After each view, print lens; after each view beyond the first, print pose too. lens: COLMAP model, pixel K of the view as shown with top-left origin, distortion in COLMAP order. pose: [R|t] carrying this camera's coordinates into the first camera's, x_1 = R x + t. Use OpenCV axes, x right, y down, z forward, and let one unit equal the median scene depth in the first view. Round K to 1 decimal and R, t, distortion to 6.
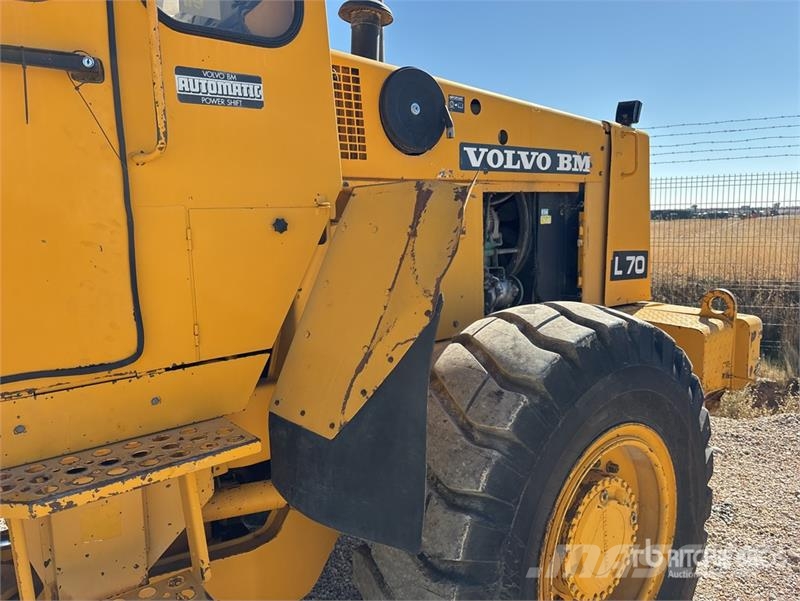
lens RADIAL K [[603.3, 0, 406.5], [0, 603.3, 296.8], [0, 0, 1]] dist [0.042899, -0.058230]
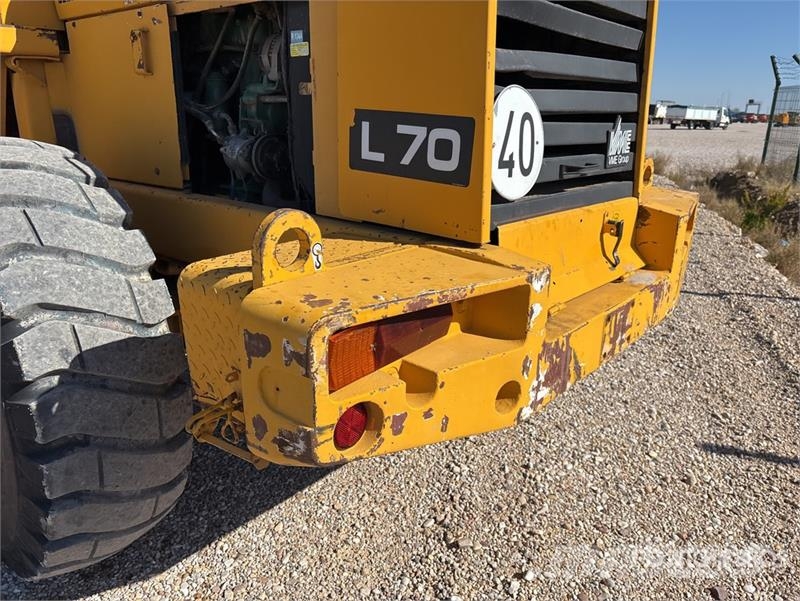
lens RADIAL K [[603.3, 0, 403.3], [0, 603.3, 296.8], [0, 0, 1]] dist [0.042899, -0.058230]
pose [[0.177890, 0.310371, -0.933823, 1.230122], [-0.148673, 0.946542, 0.286277, -0.109818], [0.972755, 0.087908, 0.214524, 1.338736]]
